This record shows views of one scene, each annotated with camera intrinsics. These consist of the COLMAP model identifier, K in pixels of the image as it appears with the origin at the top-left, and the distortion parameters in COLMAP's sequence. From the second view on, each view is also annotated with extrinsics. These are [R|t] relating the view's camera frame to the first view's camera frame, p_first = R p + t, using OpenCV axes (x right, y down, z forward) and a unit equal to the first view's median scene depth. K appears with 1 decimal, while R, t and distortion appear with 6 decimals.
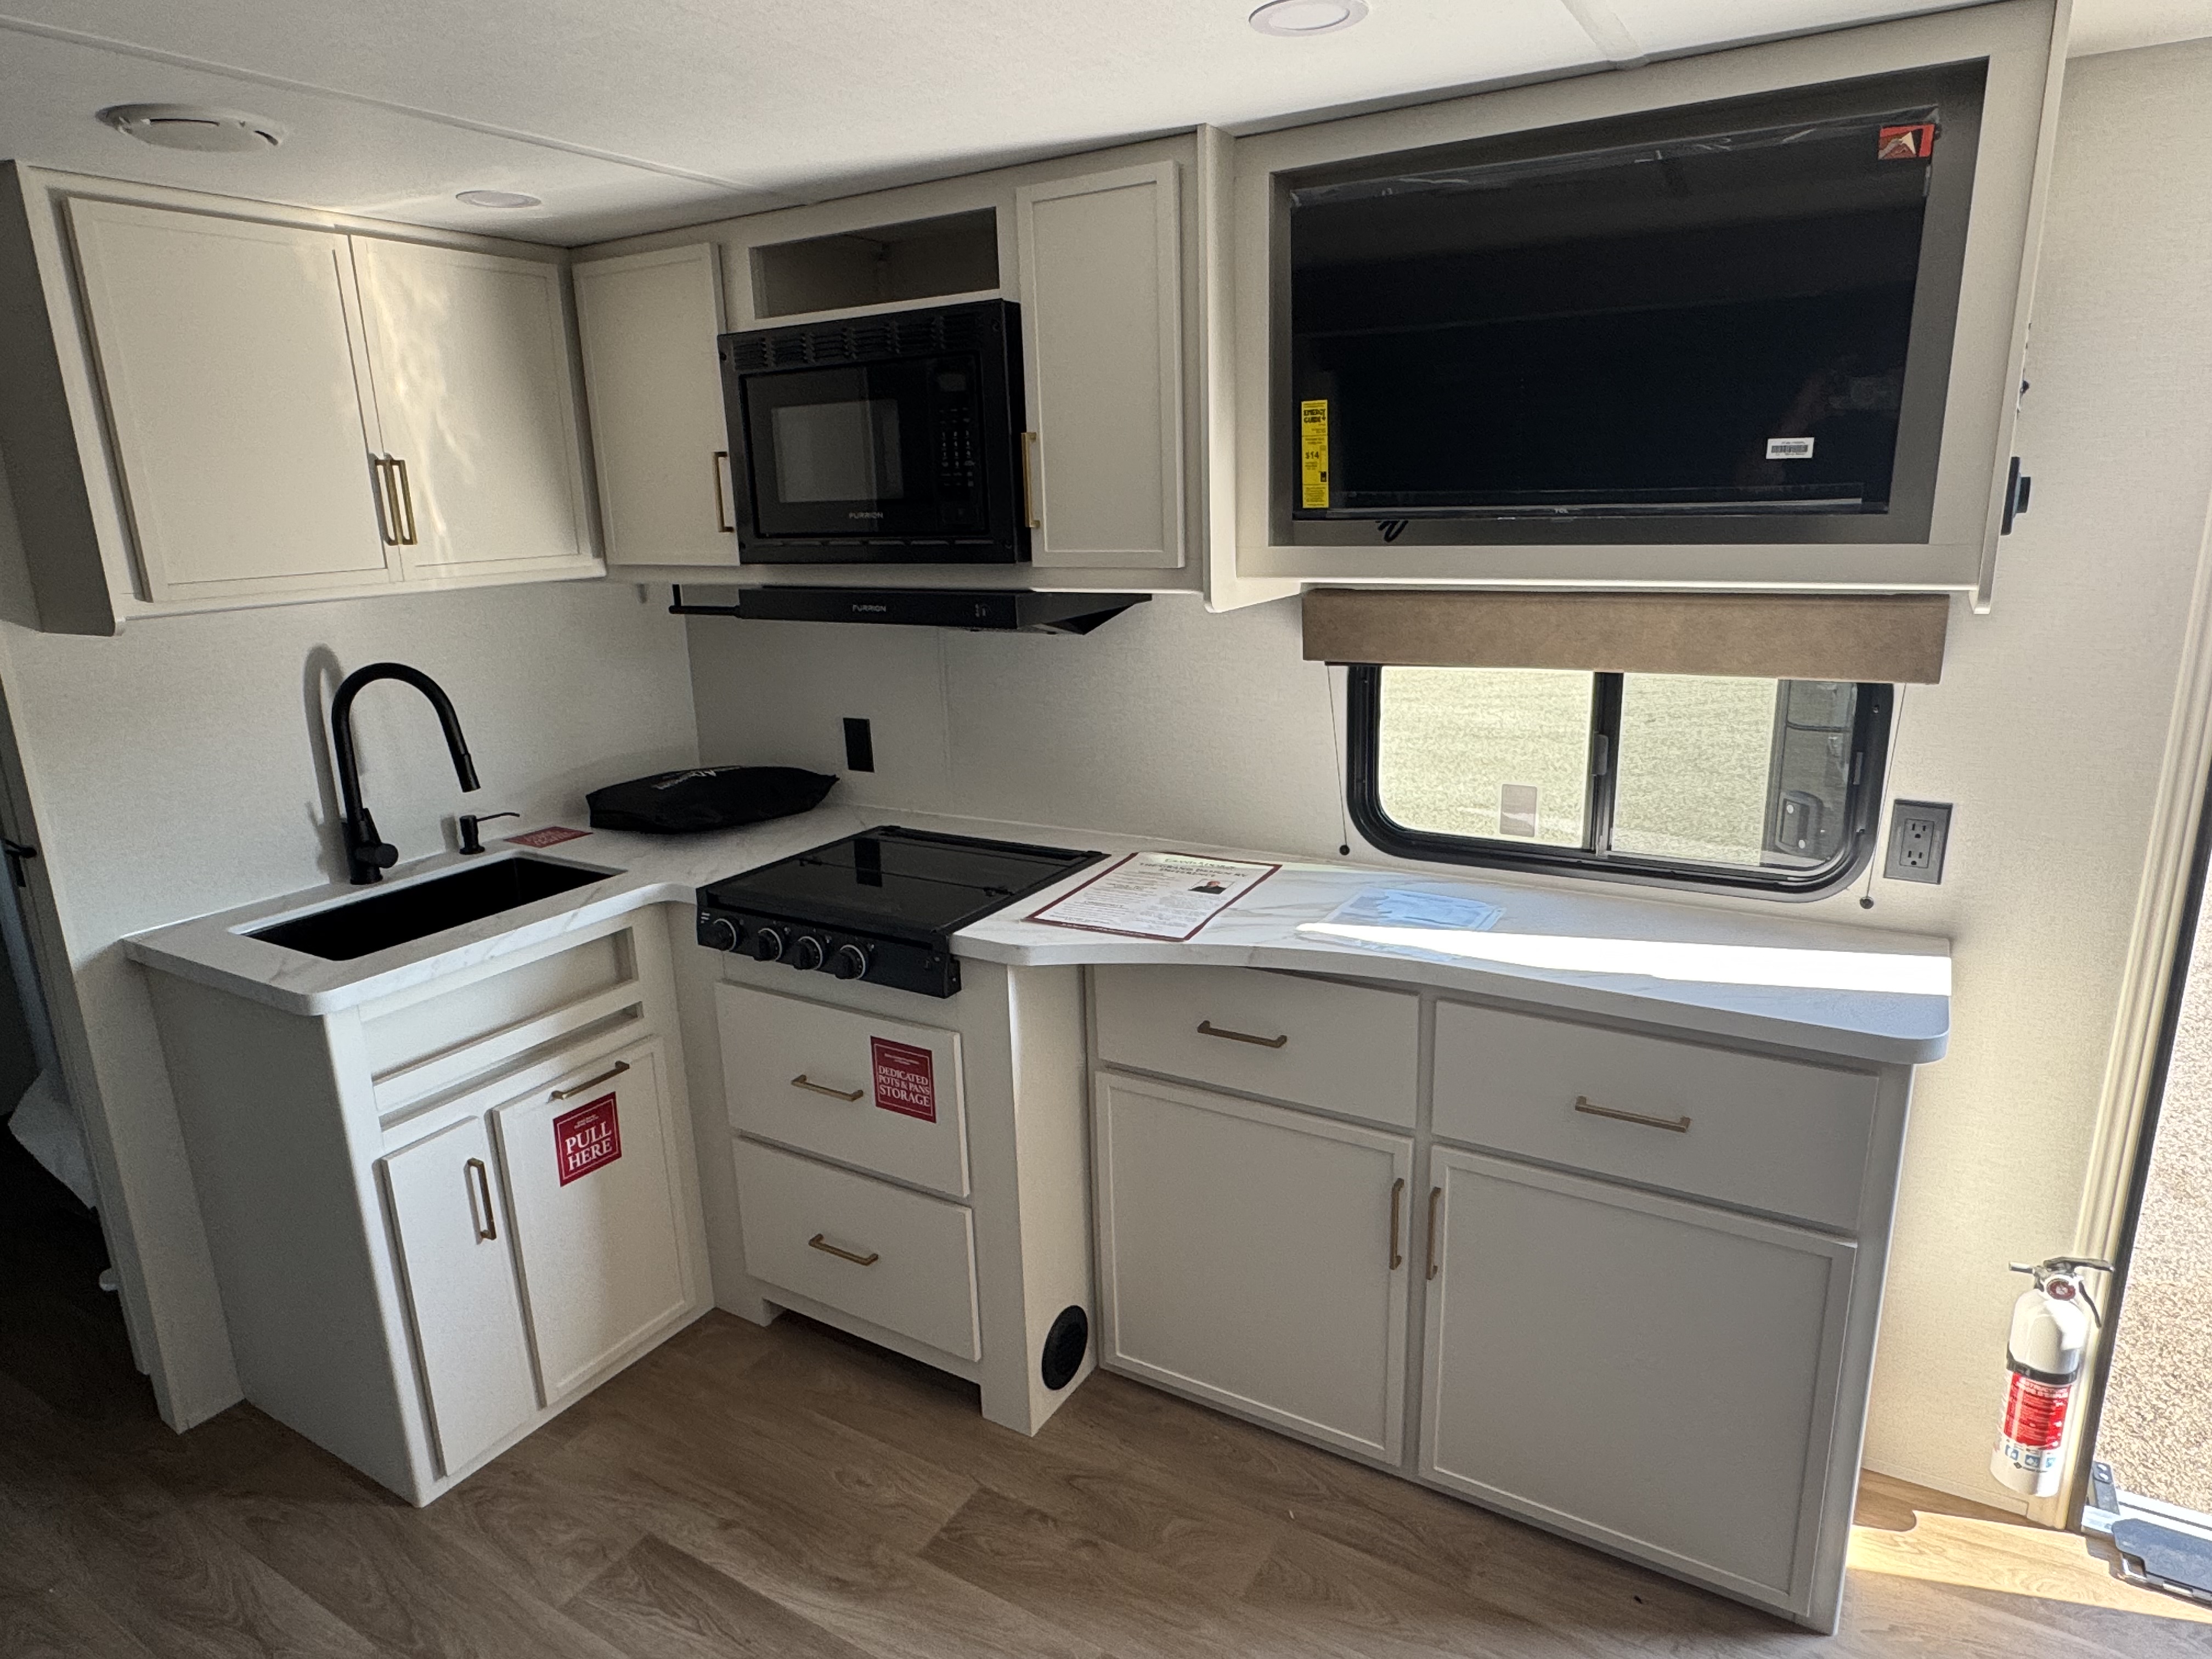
lens RADIAL K [[1330.7, 0, 1091.2], [0, 1330.7, 831.1], [0, 0, 1]] dist [-0.004525, 0.000958]
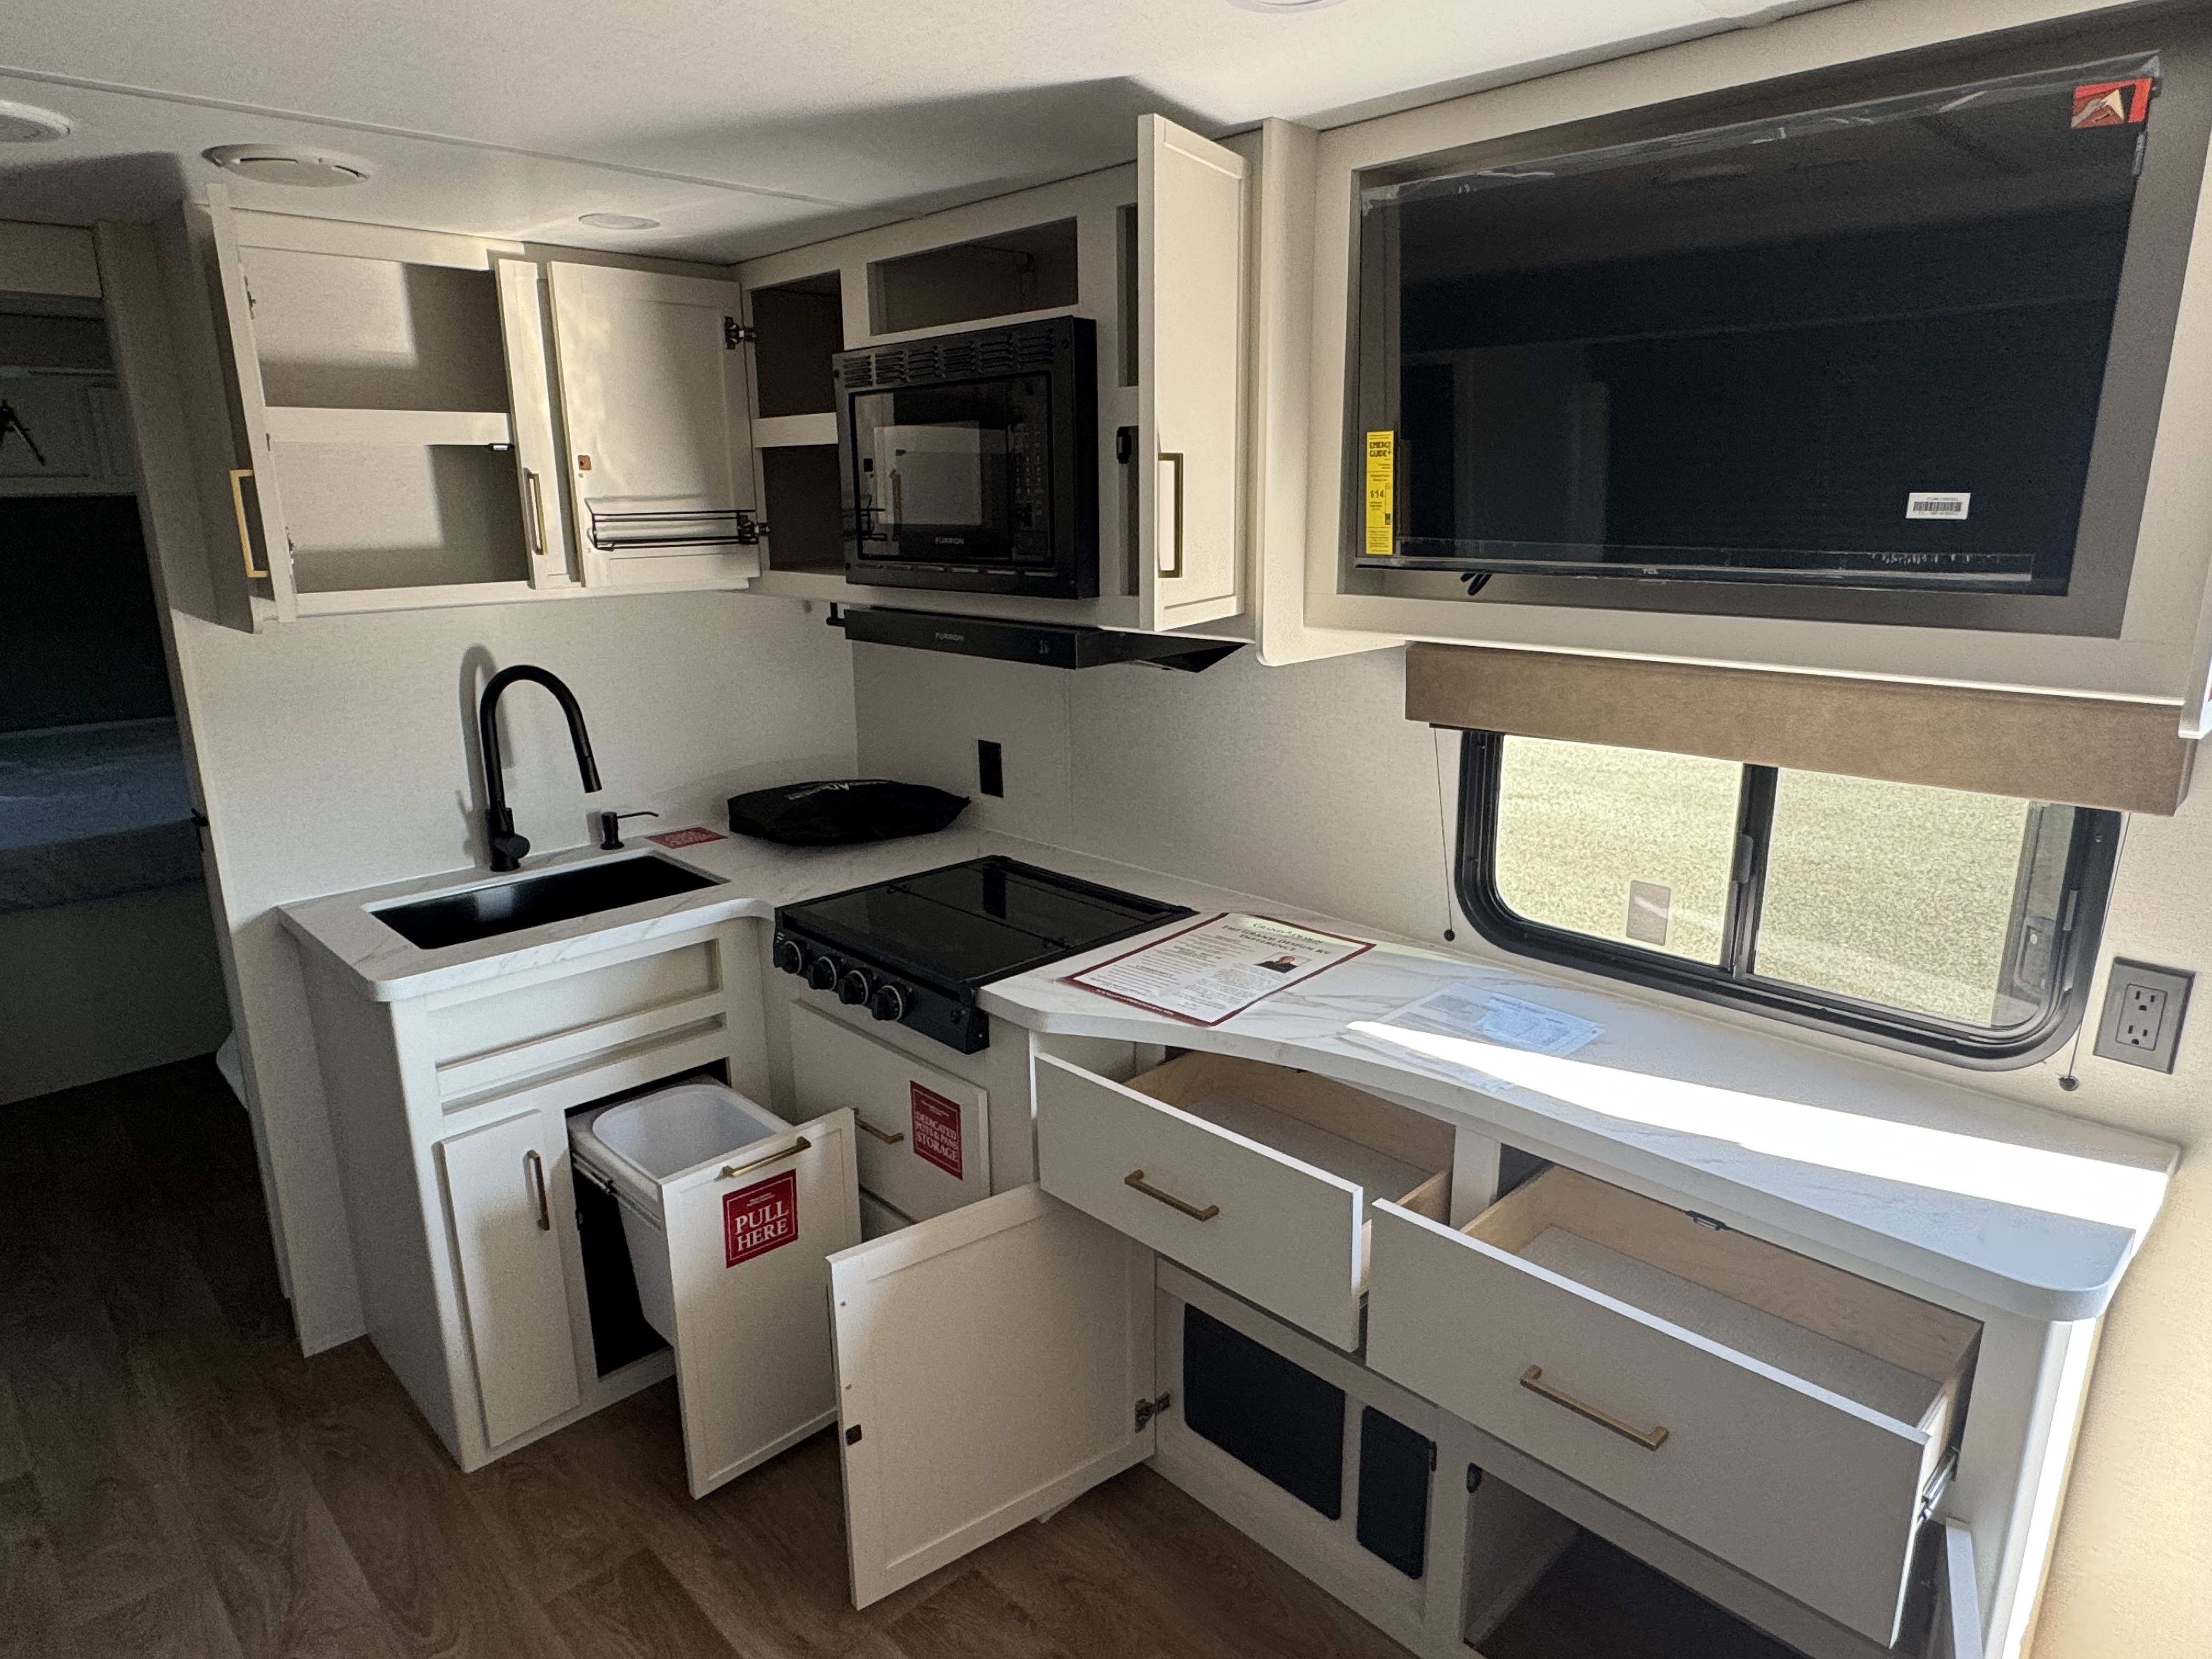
lens RADIAL K [[1330.7, 0, 1100.6], [0, 1330.7, 836.6], [0, 0, 1]] dist [-0.004525, 0.000958]
pose [[0.967463, 0.084212, -0.238585, 0.190543], [-0.082995, 0.996435, 0.015162, -0.050265], [0.239011, 0.005132, 0.971003, 0.098436]]
